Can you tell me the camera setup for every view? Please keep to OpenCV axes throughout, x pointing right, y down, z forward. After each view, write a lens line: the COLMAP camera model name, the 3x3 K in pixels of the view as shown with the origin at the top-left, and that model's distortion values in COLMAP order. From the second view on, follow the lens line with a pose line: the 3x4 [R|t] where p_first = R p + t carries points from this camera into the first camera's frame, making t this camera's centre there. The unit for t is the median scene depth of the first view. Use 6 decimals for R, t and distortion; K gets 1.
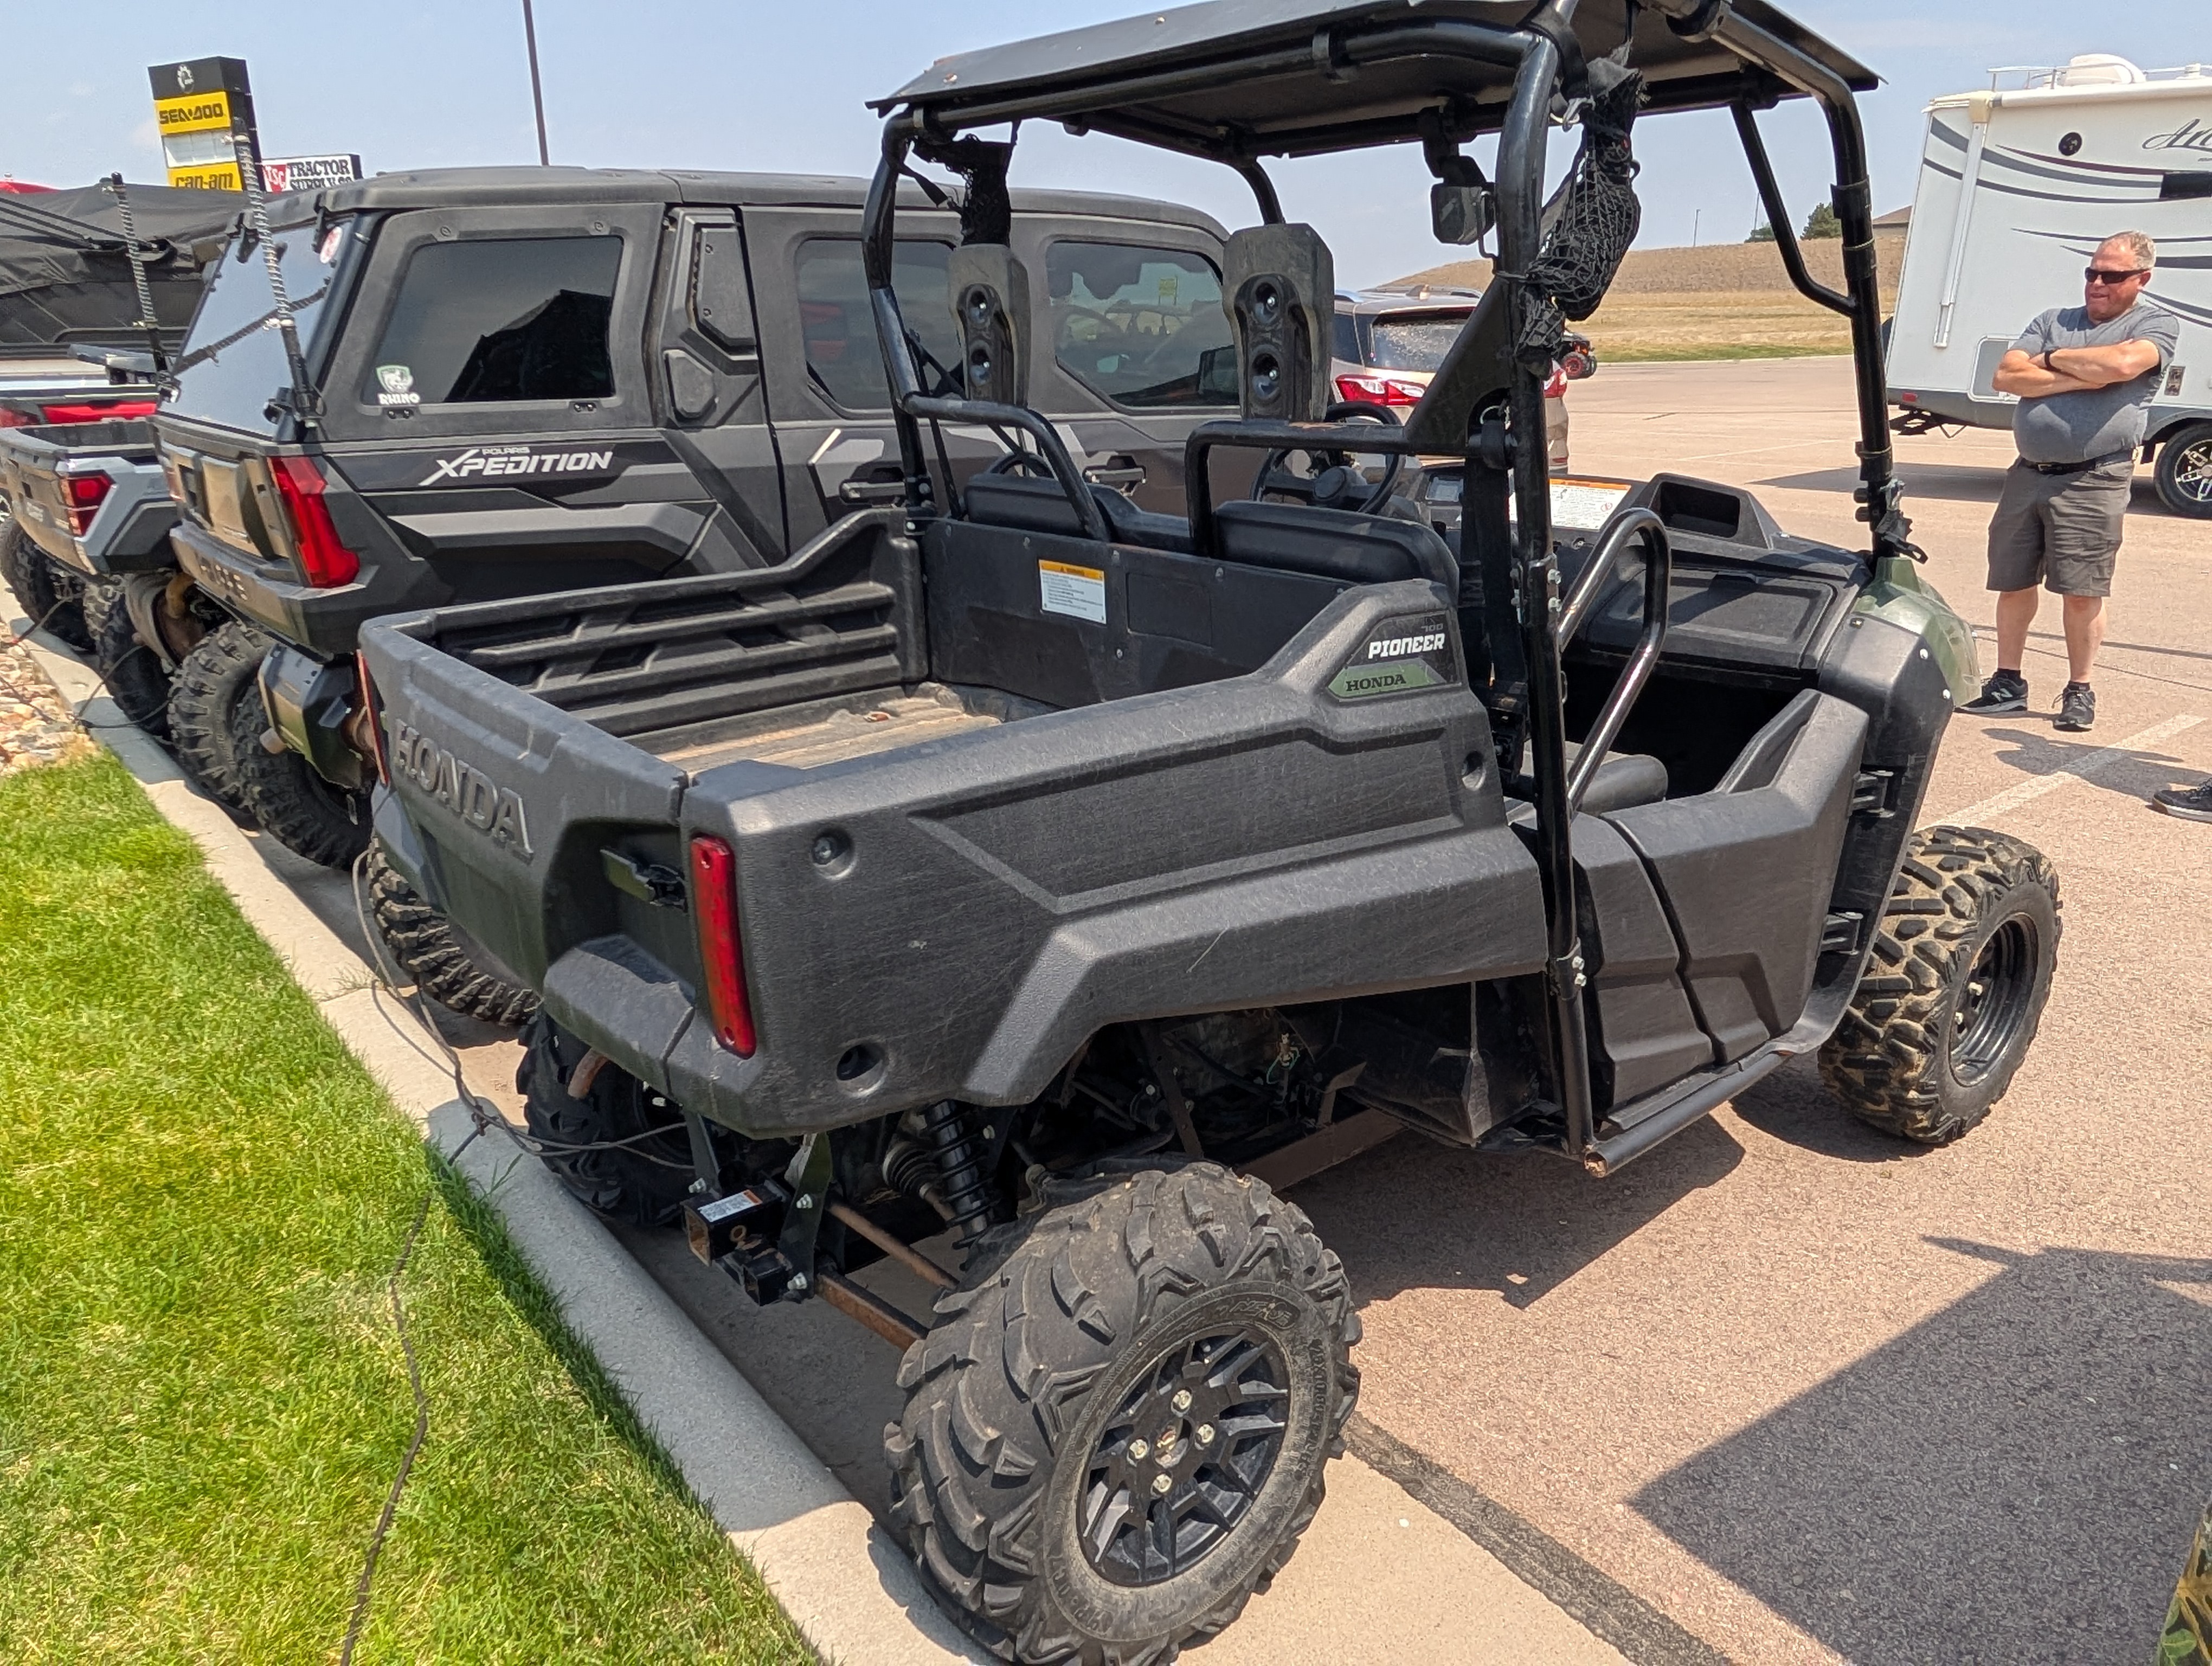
lens RADIAL K [[1587.4, 0, 1113.1], [0, 1587.4, 844.4], [0, 0, 1]] dist [-0.001536, 0.003498]
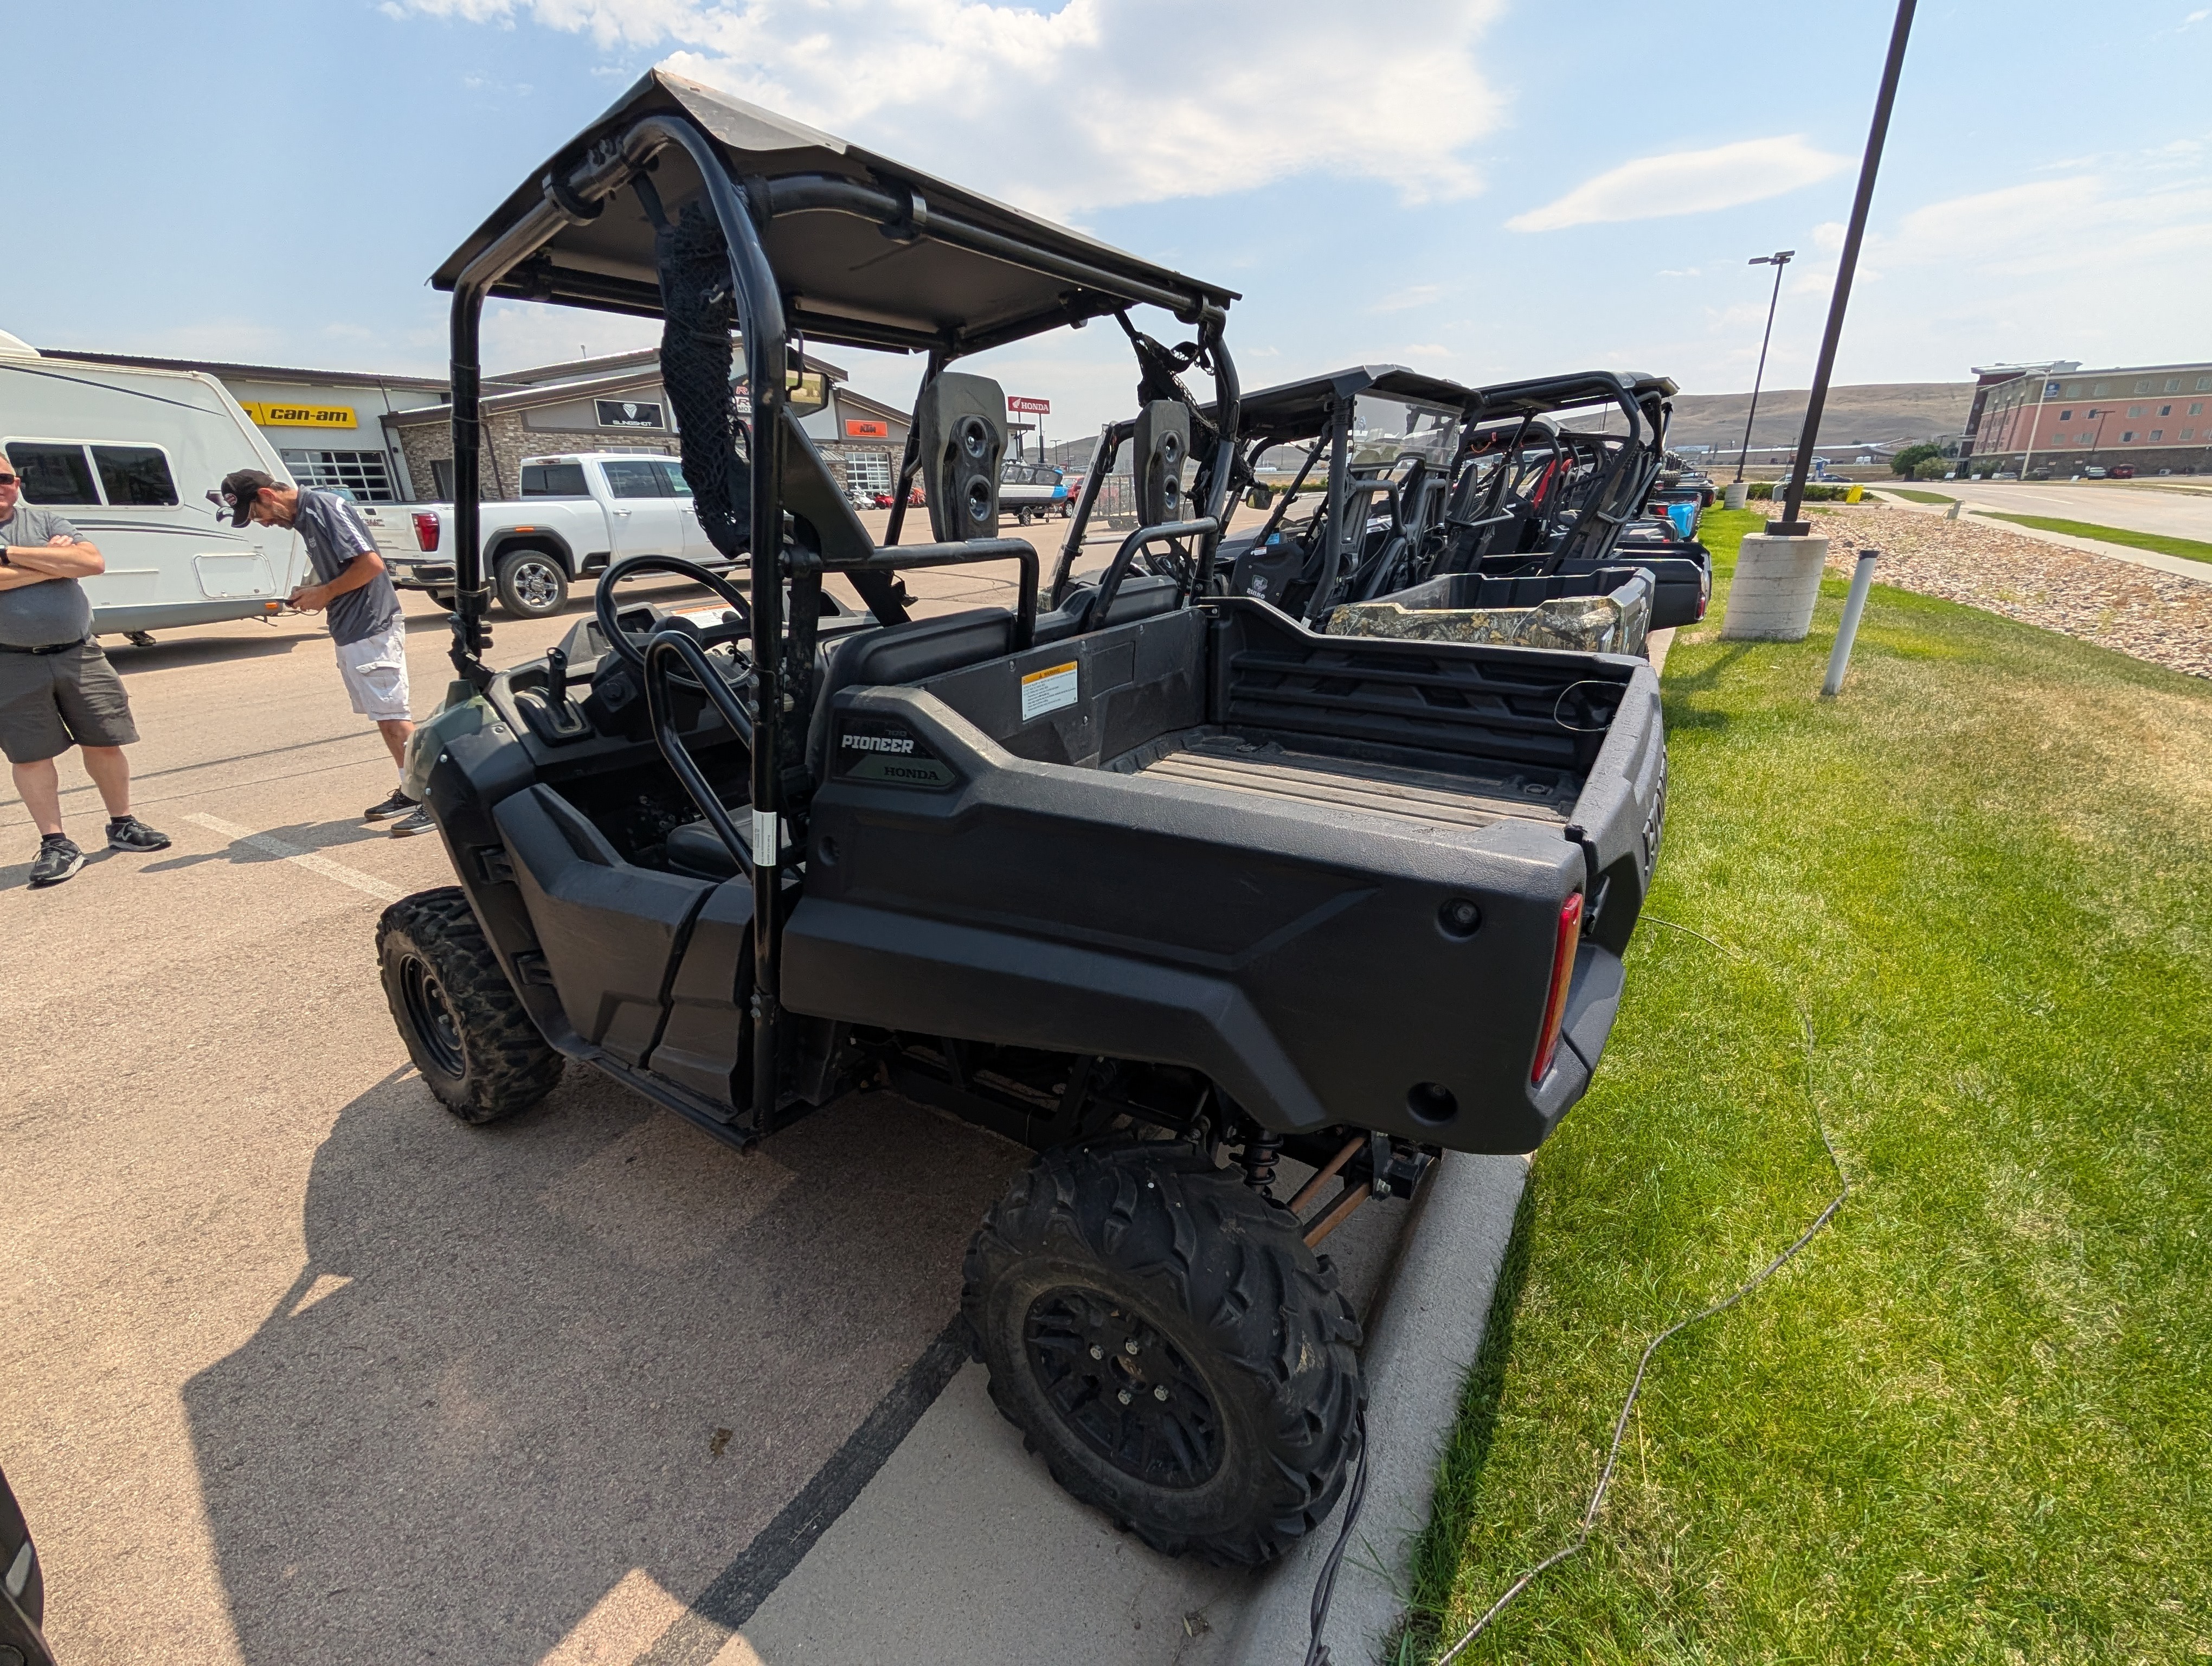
lens RADIAL K [[948.3, 0, 1088.9], [0, 948.3, 821.7], [0, 0, 1]] dist [0.001002, 0.000730]
pose [[-0.313565, -0.296429, 0.902113, -0.498879], [0.332988, 0.855370, 0.396813, -0.244032], [-0.889267, 0.424819, -0.169507, 0.792296]]
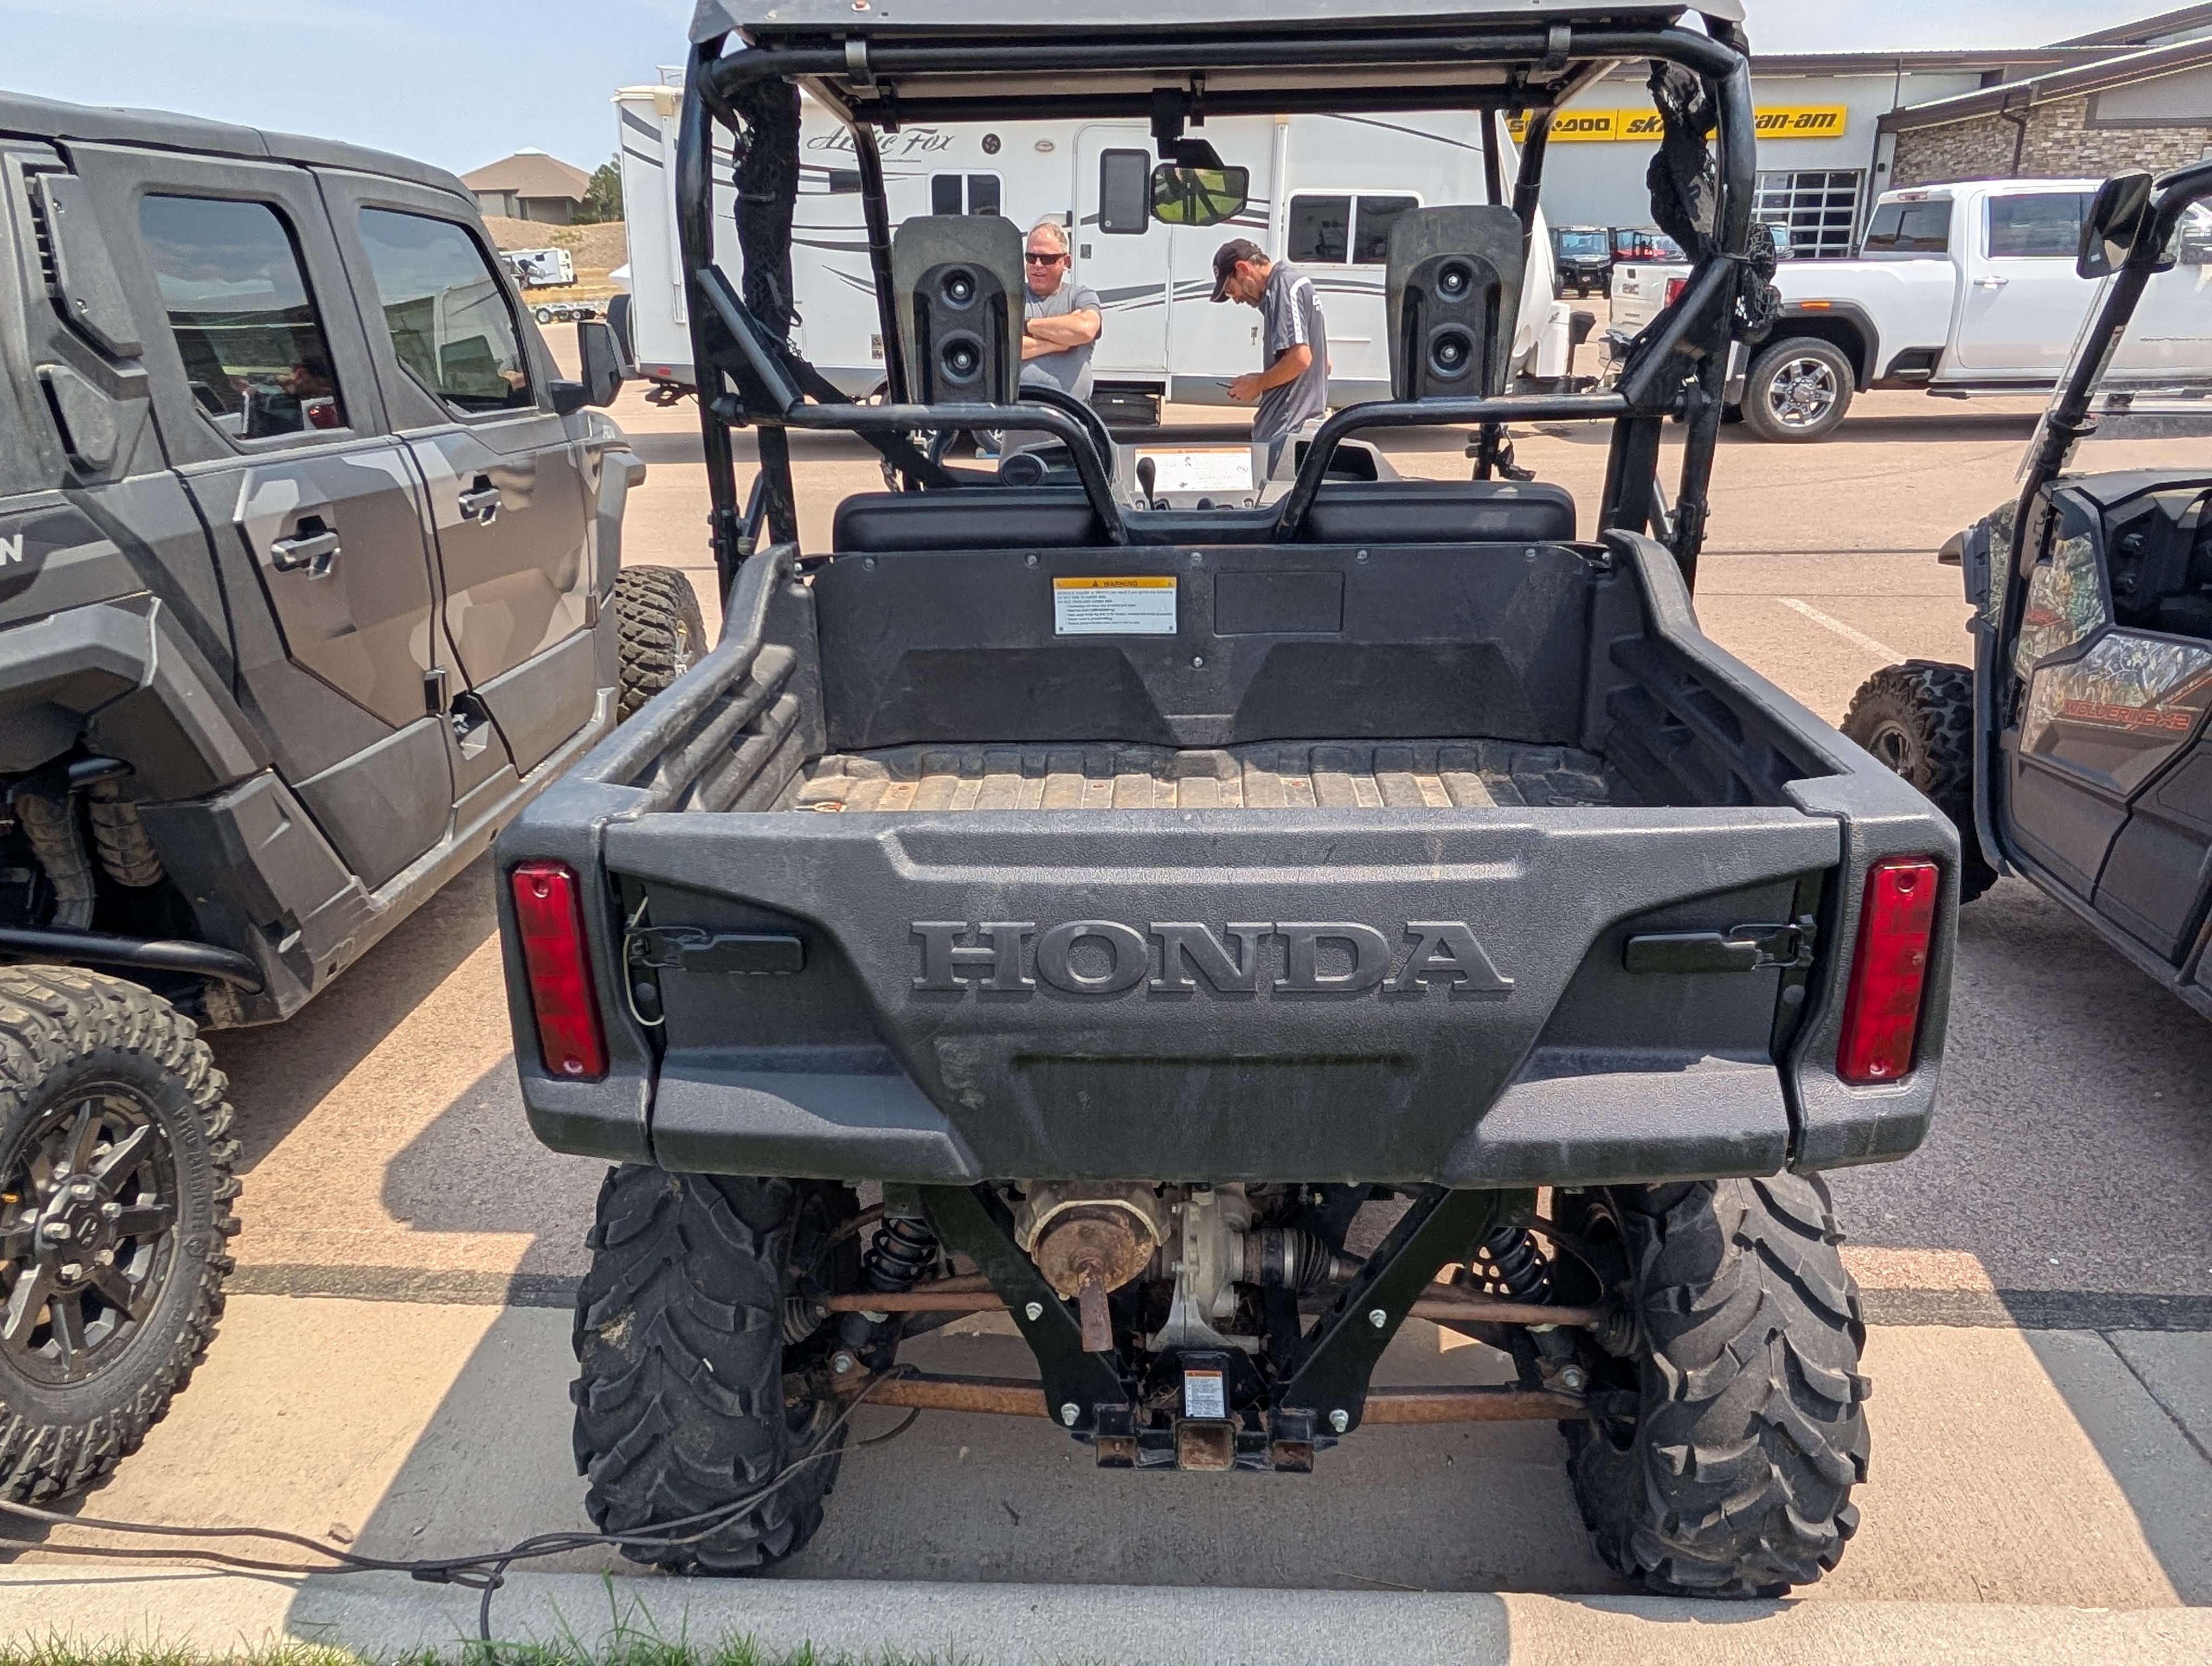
lens RADIAL K [[1587.4, 0, 1106.5], [0, 1587.4, 834.7], [0, 0, 1]] dist [-0.001536, 0.003498]
pose [[0.657131, -0.252764, 0.710133, -0.483944], [0.248774, 0.962038, 0.112221, -0.095589], [-0.711541, 0.102918, 0.695066, 0.274870]]
